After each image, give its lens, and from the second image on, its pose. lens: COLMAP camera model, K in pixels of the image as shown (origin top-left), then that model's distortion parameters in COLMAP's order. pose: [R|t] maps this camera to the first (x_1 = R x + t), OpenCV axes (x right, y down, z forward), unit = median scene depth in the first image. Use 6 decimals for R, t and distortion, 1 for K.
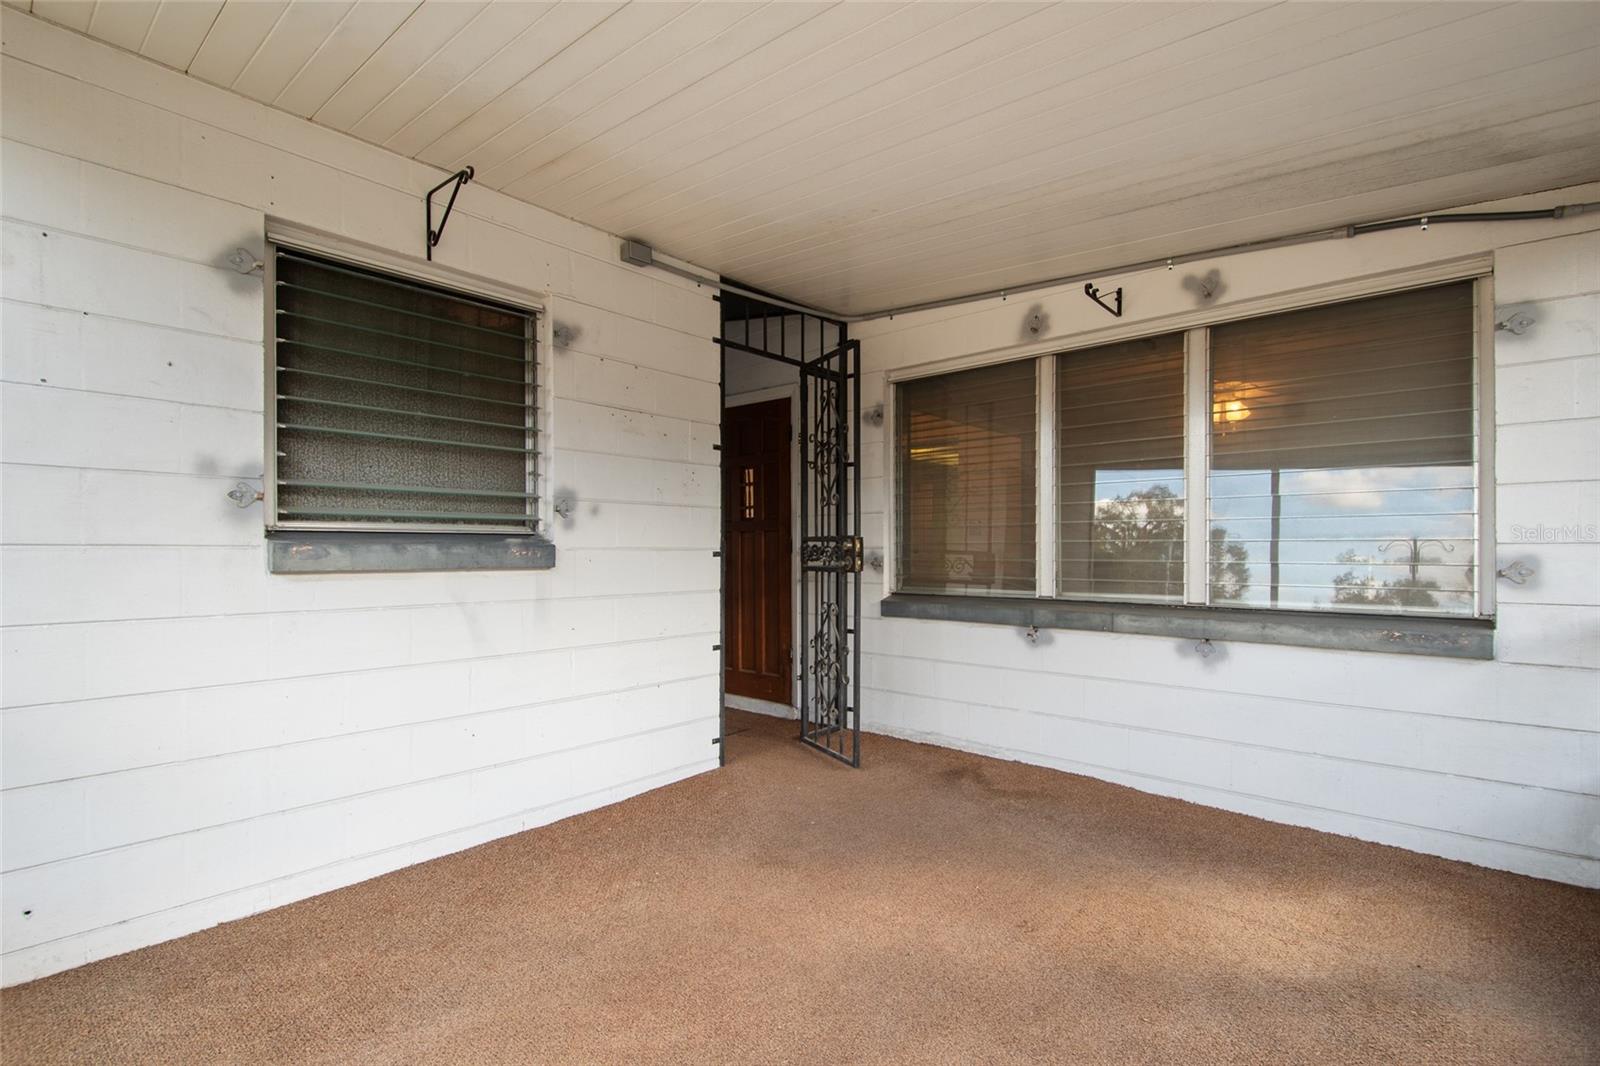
lens RADIAL K [[759.1, 0, 801.4], [0, 759.1, 548.6], [0, 0, 1]] dist [-0.000891, 0.000014]
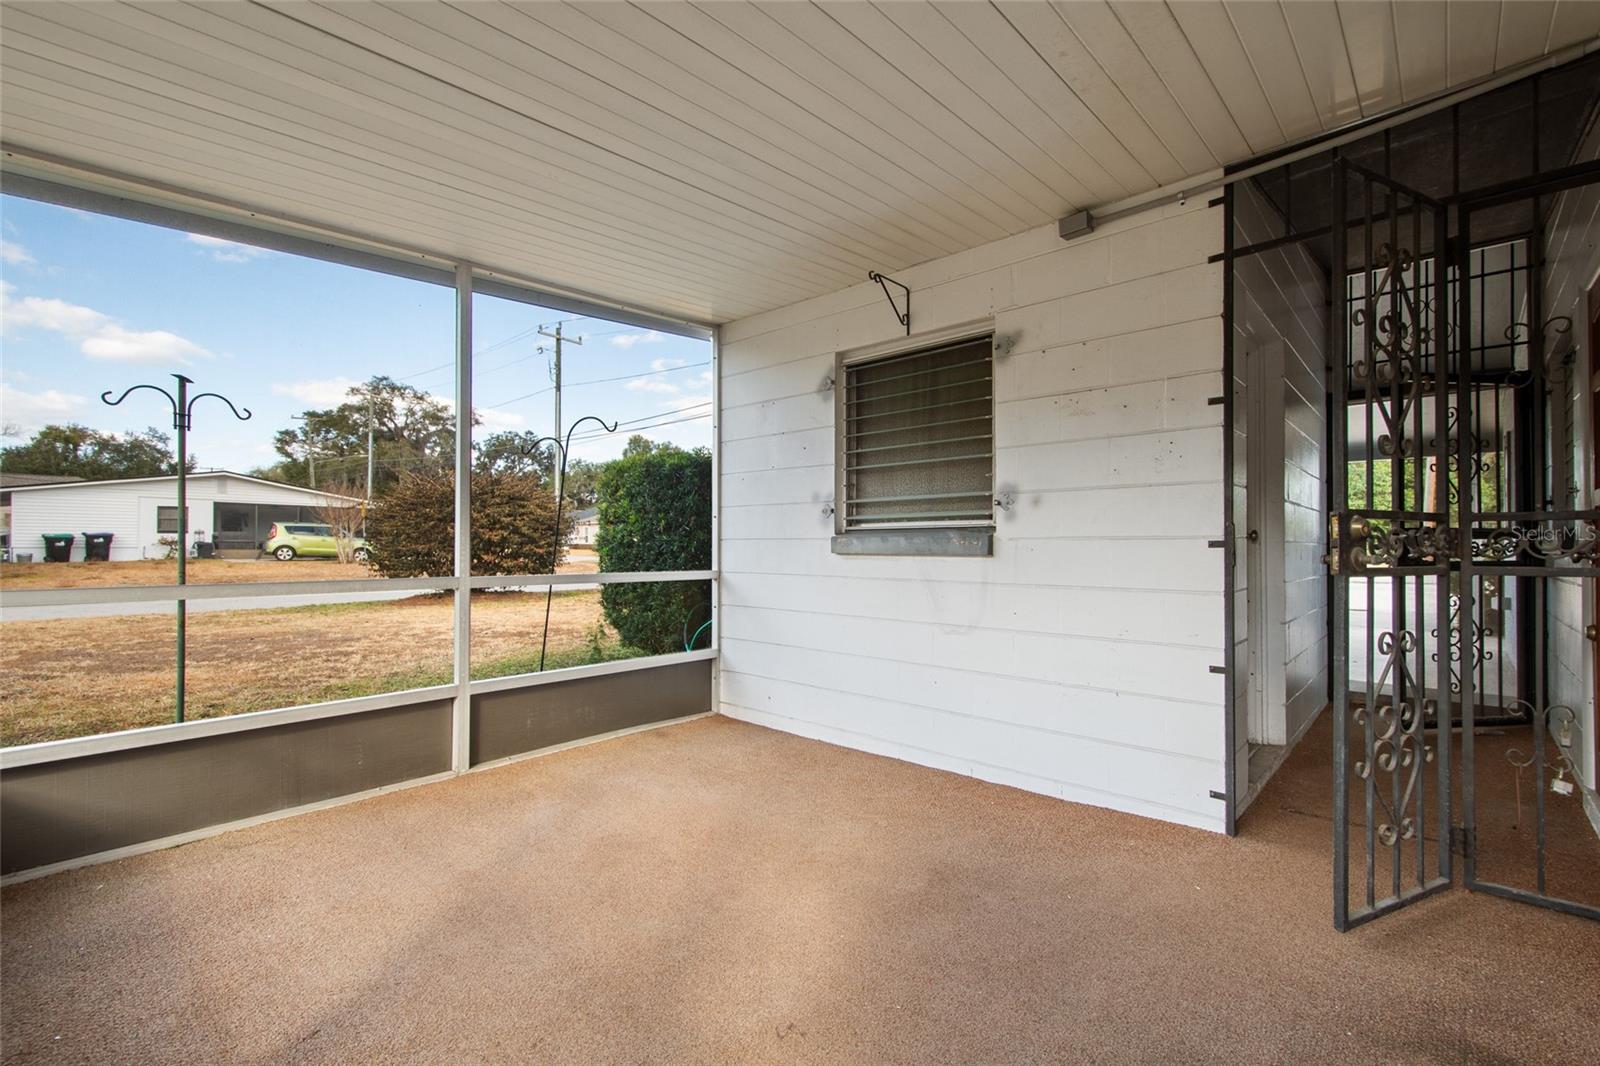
lens RADIAL K [[698.0, 0, 811.1], [0, 698.0, 540.6], [0, 0, 1]] dist [0.001431, -0.000418]
pose [[-0.033875, -0.008559, -0.999389, 0.761625], [-0.000891, 0.999963, -0.008534, 0.012754], [0.999426, 0.000601, -0.033882, 0.812366]]
